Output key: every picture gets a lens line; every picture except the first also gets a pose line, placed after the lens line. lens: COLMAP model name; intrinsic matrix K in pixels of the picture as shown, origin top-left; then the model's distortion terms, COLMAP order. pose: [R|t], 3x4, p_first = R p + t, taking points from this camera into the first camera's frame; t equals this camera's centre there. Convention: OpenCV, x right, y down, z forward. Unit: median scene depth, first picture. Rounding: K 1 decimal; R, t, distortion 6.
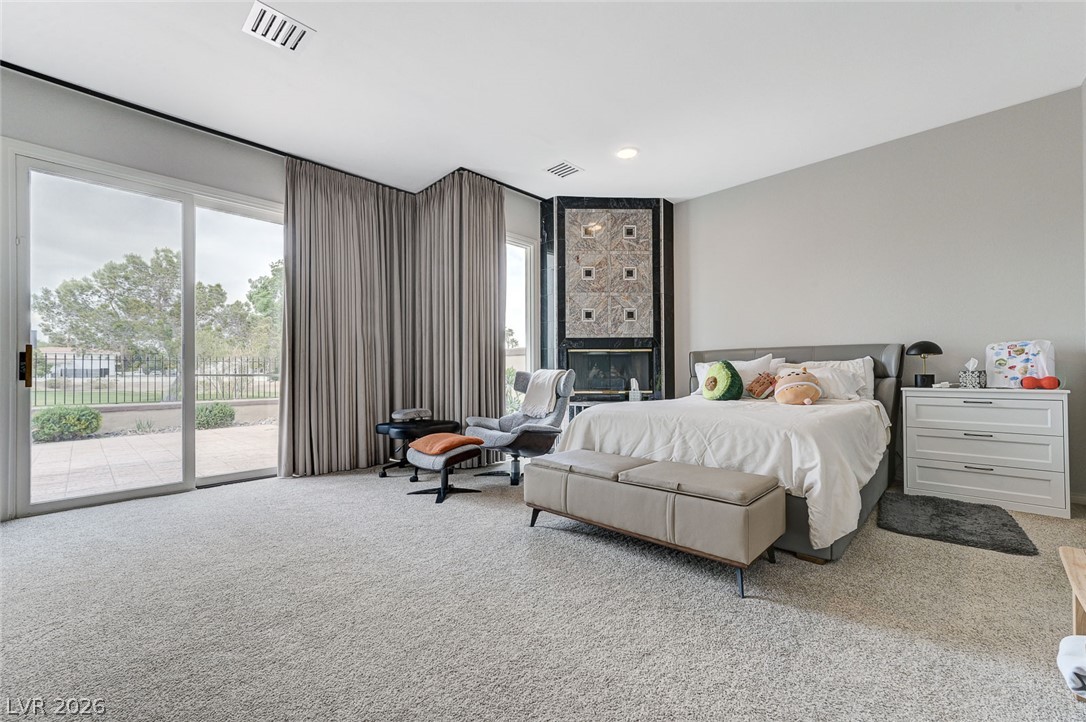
lens RADIAL K [[430.6, 0, 542.4], [0, 430.6, 366.3], [0, 0, 1]] dist [0.019439, 0.002248]
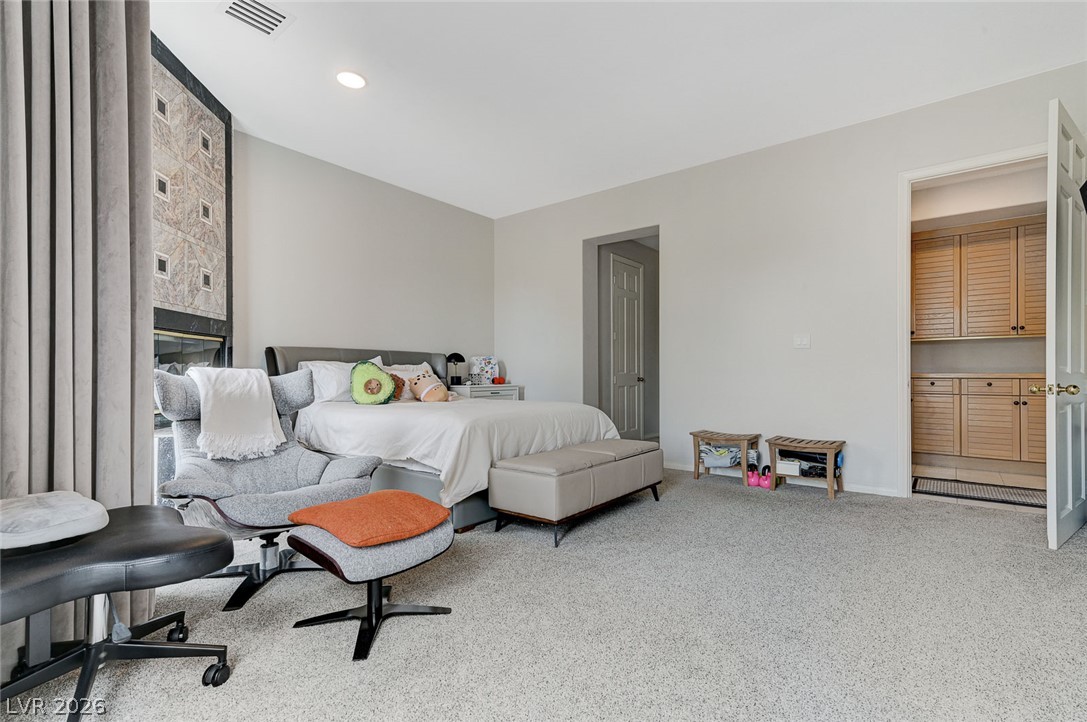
lens RADIAL K [[510.4, 0, 544.6], [0, 510.4, 370.6], [0, 0, 1]] dist [0.012408, 0.000679]
pose [[-0.079506, 0.011028, 0.996773, -0.799762], [-0.014904, 0.999814, -0.012250, 0.016060], [-0.996723, -0.015830, -0.079327, 0.824671]]
